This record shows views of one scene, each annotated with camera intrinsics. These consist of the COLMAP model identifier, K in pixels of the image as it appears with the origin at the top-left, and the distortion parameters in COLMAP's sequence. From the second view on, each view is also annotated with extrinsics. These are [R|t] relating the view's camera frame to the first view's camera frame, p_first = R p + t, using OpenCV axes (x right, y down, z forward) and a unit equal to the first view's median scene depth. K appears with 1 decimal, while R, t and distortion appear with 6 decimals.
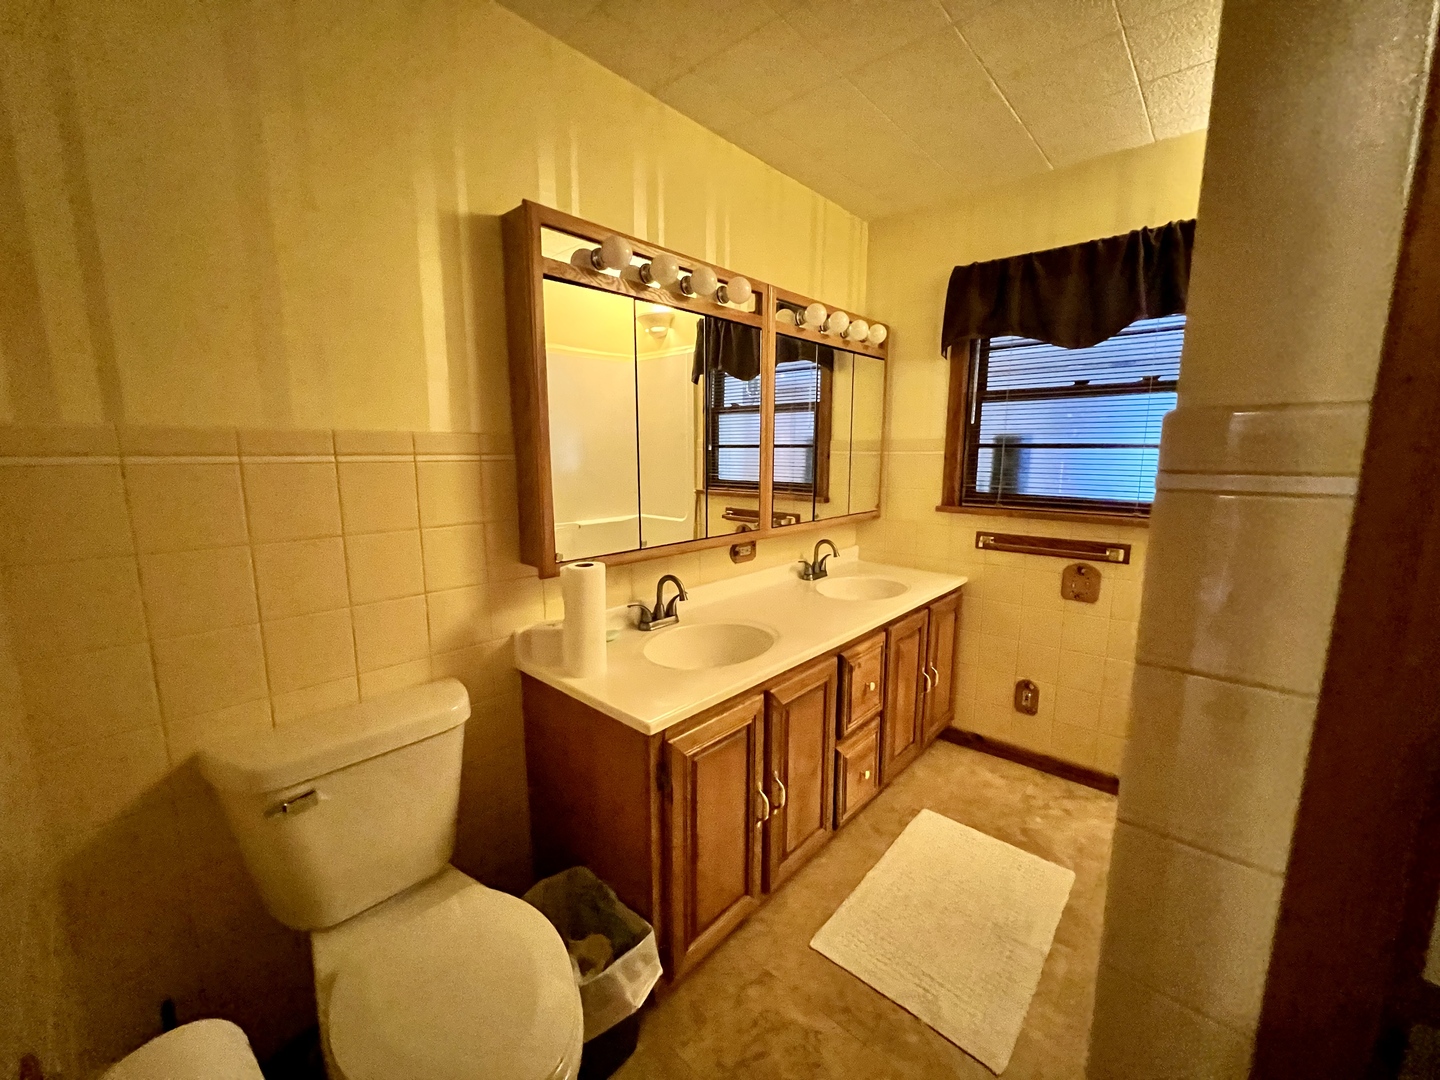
lens RADIAL K [[575.1, 0, 720.0], [0, 575.1, 540.0], [0, 0, 1]] dist [-0.000558, -0.000073]
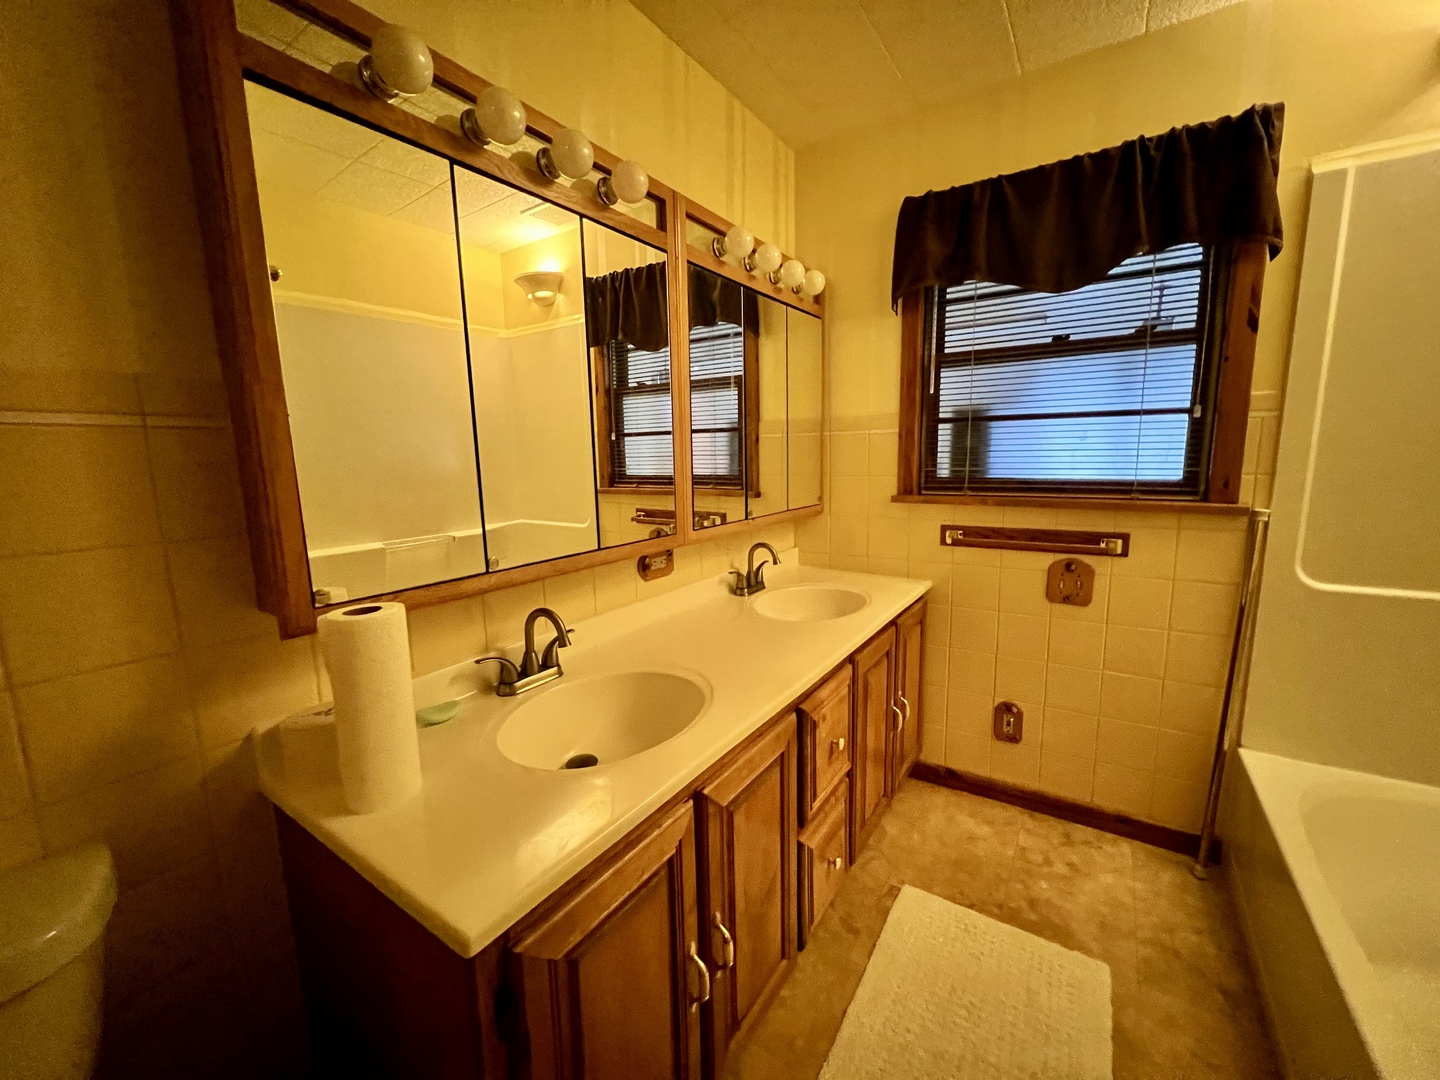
lens RADIAL K [[575.1, 0, 720.0], [0, 575.1, 540.0], [0, 0, 1]] dist [-0.000558, -0.000073]
pose [[0.989561, -0.043287, 0.137459, 0.021669], [0.044139, 0.999020, -0.003148, -0.005061], [-0.137188, 0.009183, 0.990502, 0.258490]]
